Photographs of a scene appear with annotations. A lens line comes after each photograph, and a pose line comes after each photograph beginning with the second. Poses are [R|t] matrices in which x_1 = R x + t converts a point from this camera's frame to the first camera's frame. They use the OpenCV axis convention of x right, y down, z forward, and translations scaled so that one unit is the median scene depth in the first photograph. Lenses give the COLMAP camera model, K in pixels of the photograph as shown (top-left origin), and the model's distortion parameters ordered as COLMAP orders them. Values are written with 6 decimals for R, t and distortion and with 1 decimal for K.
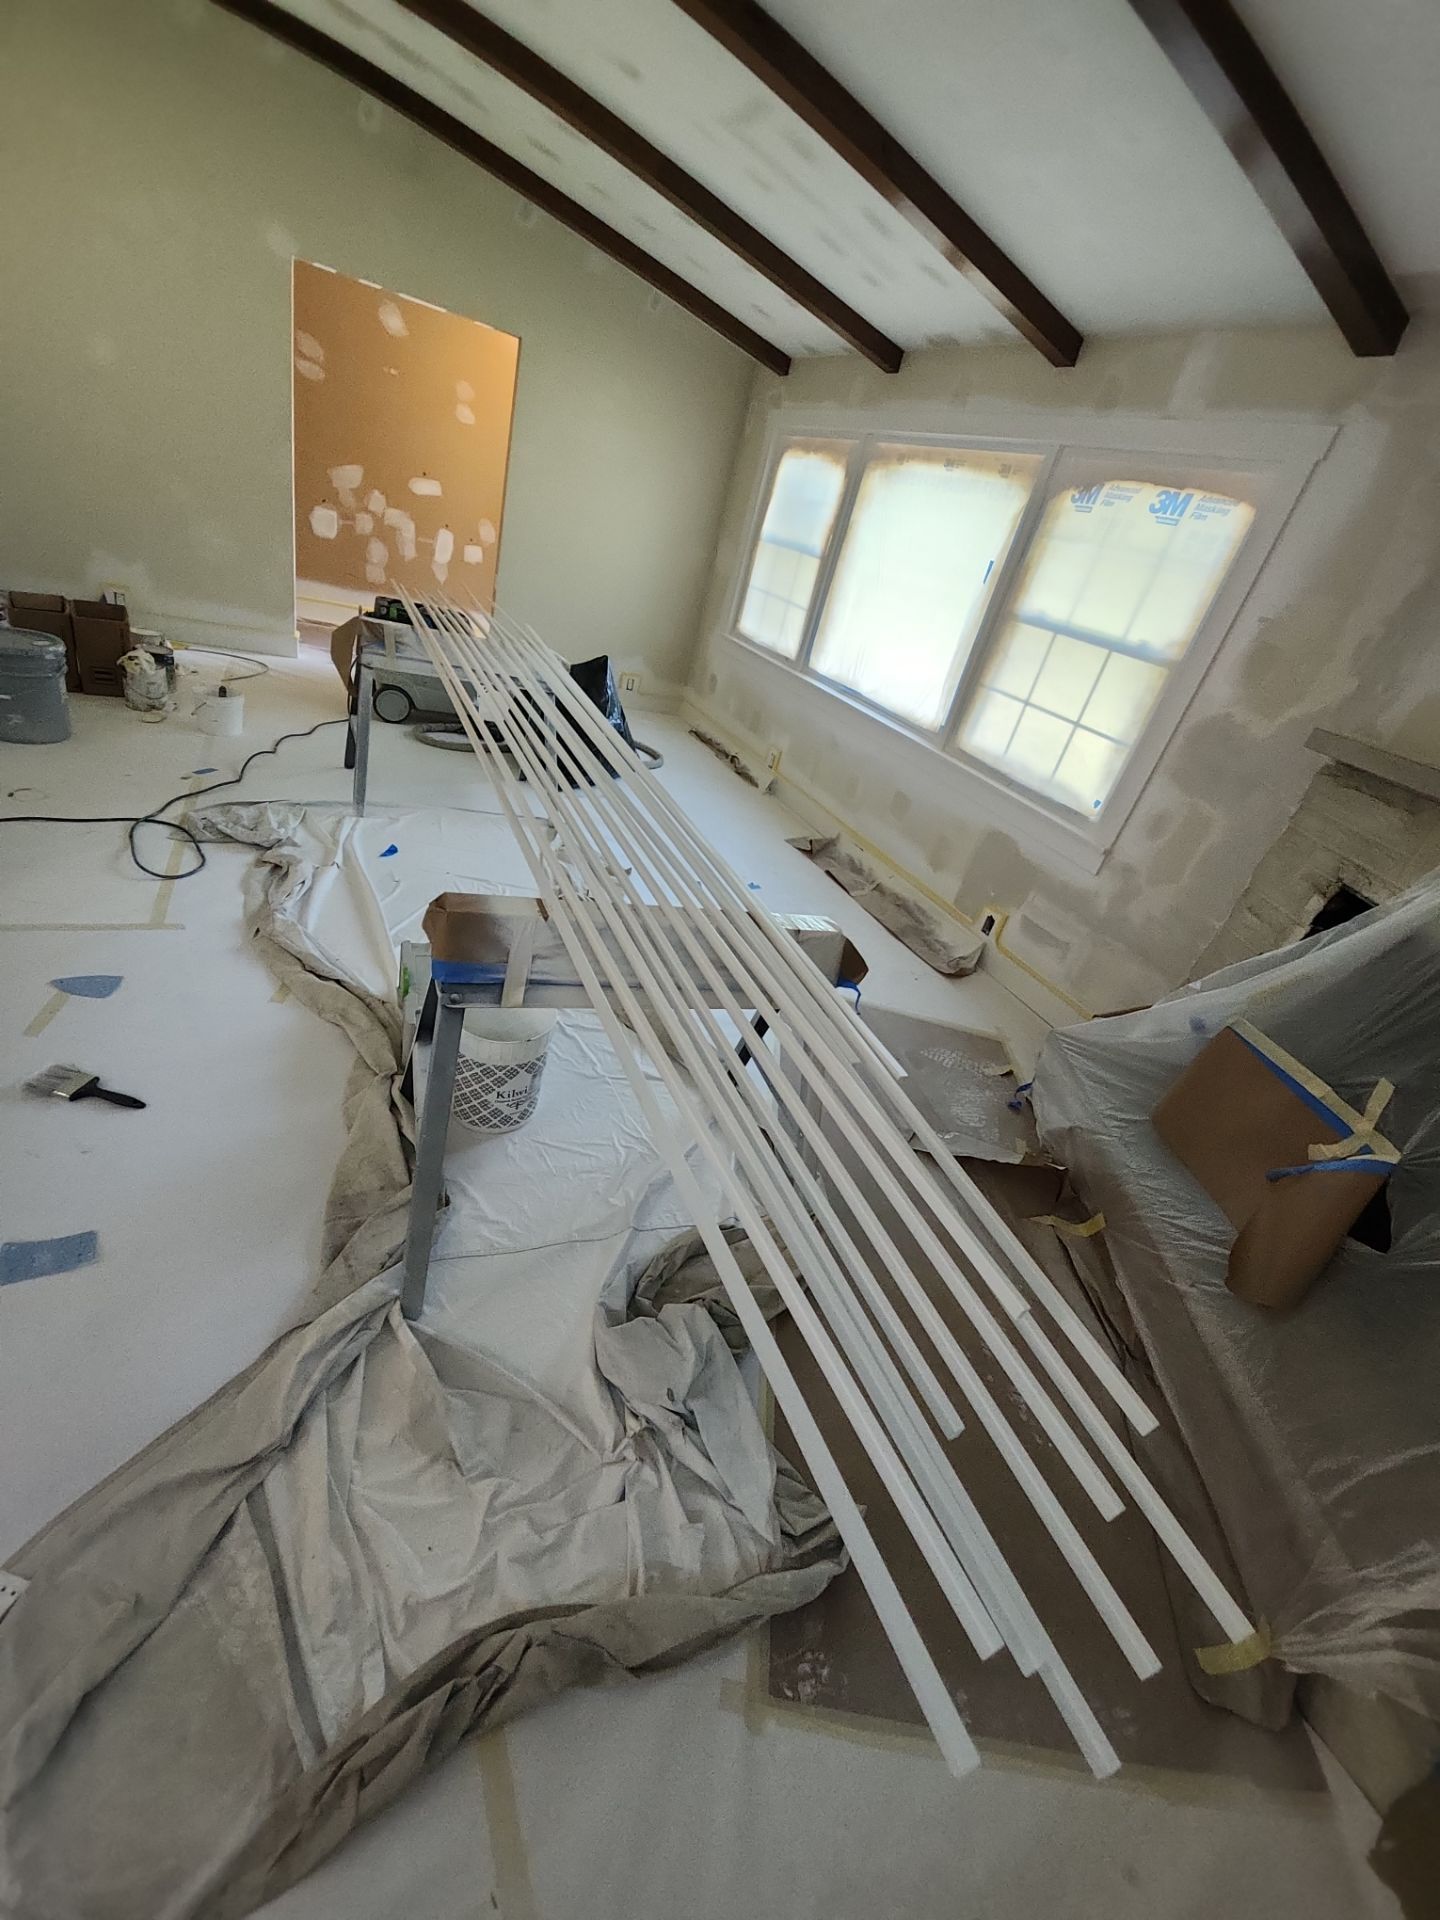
lens RADIAL K [[862.3, 0, 720.0], [0, 862.3, 960.0], [0, 0, 1]] dist [0.049792, 0.000281]
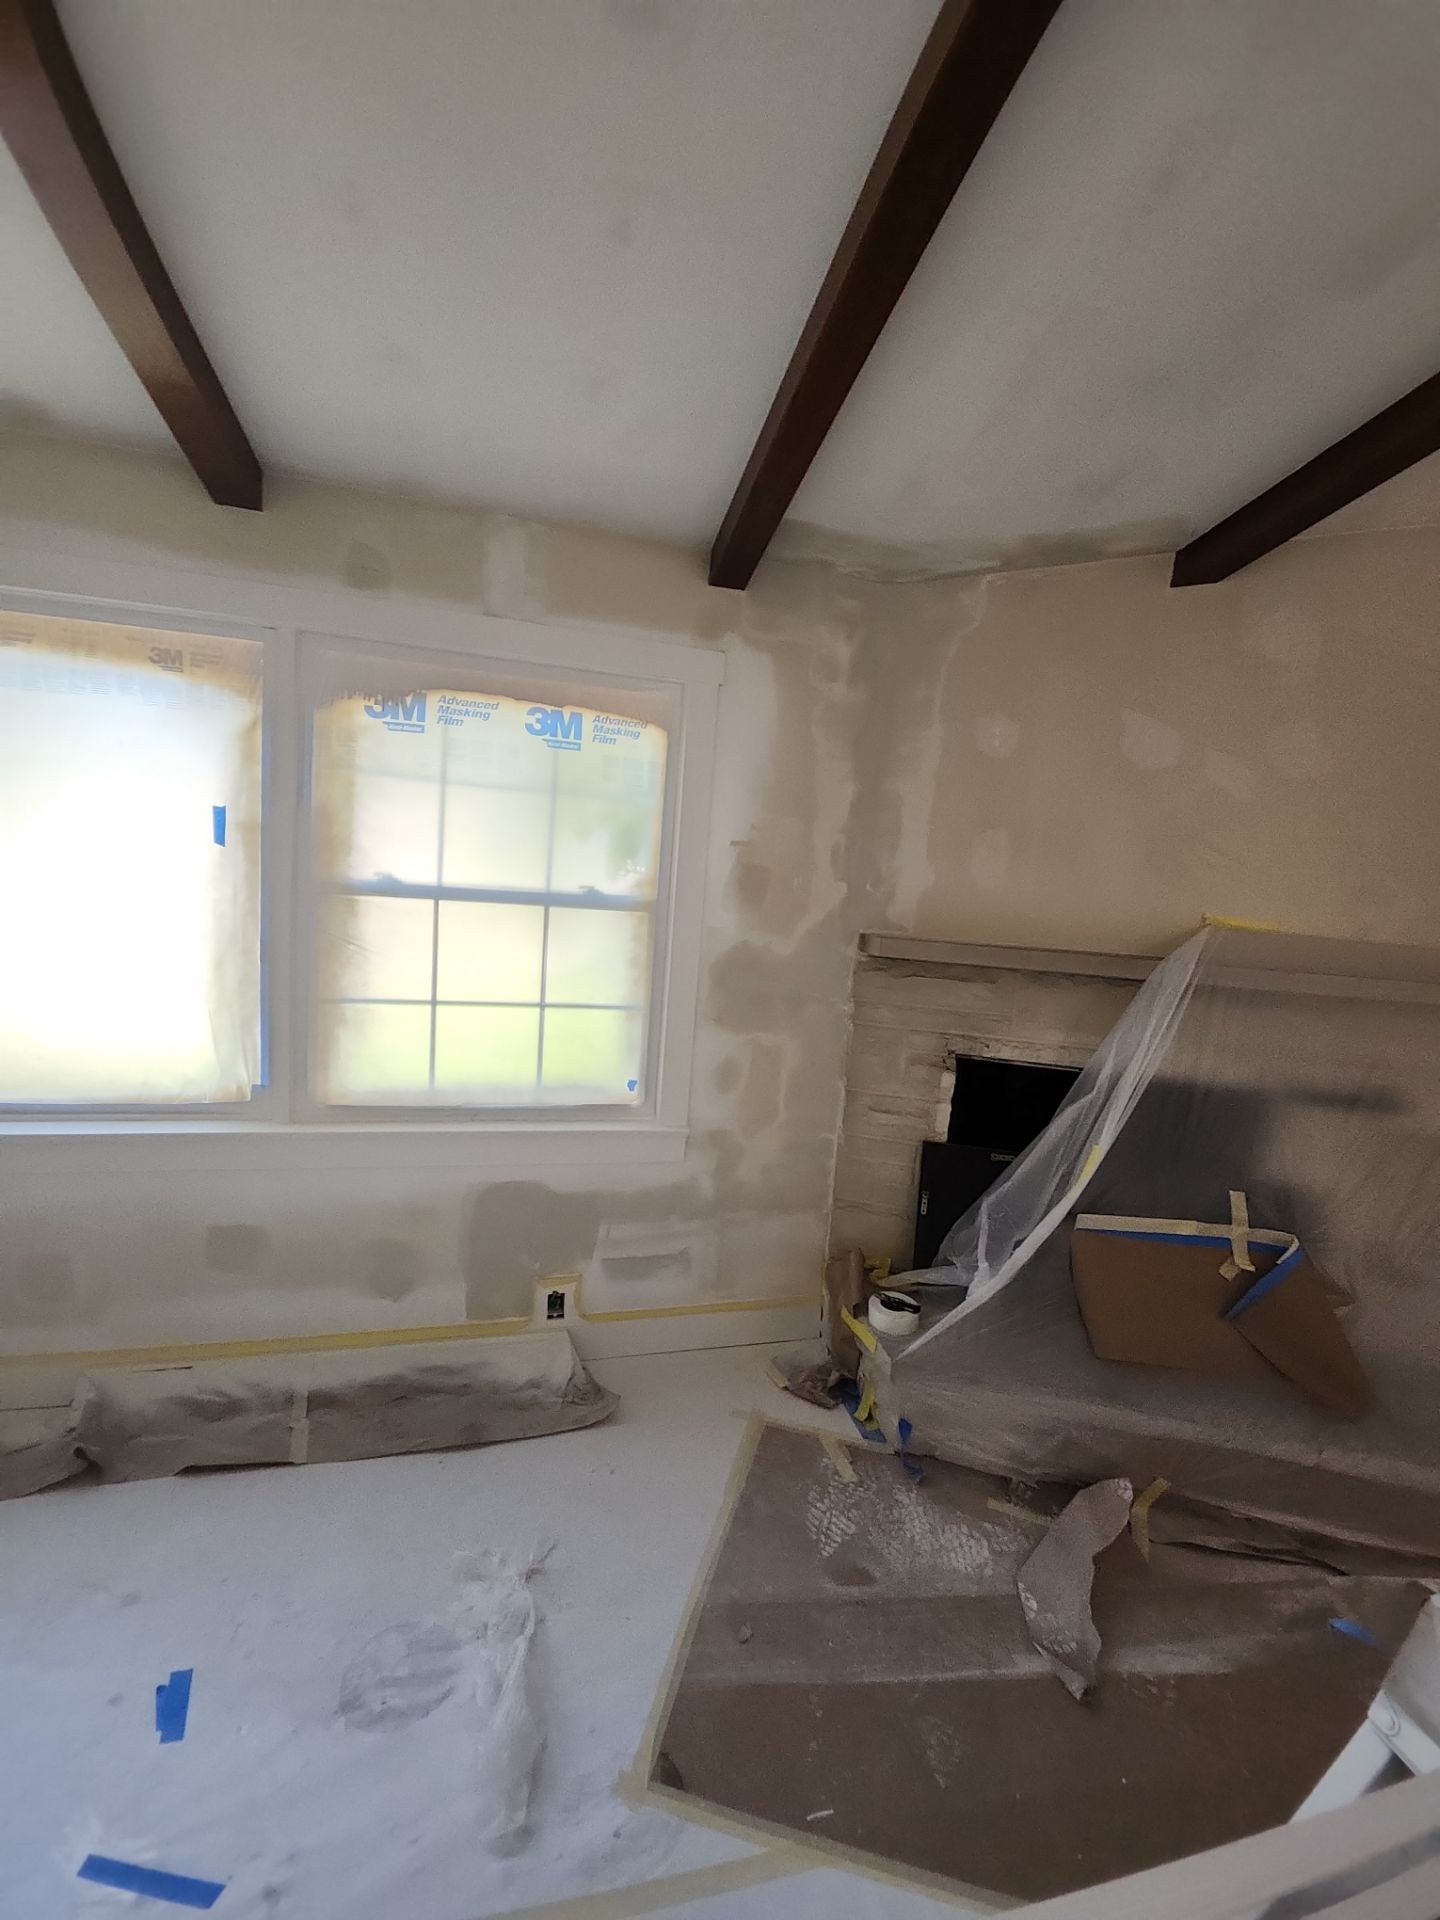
lens RADIAL K [[831.0, 0, 720.0], [0, 831.0, 960.0], [0, 0, 1]] dist [0.035044, -0.020120]
pose [[0.166776, -0.354002, 0.920254, -0.188891], [0.425026, 0.867971, 0.256863, -0.432683], [-0.889685, 0.348294, 0.295217, 0.683411]]
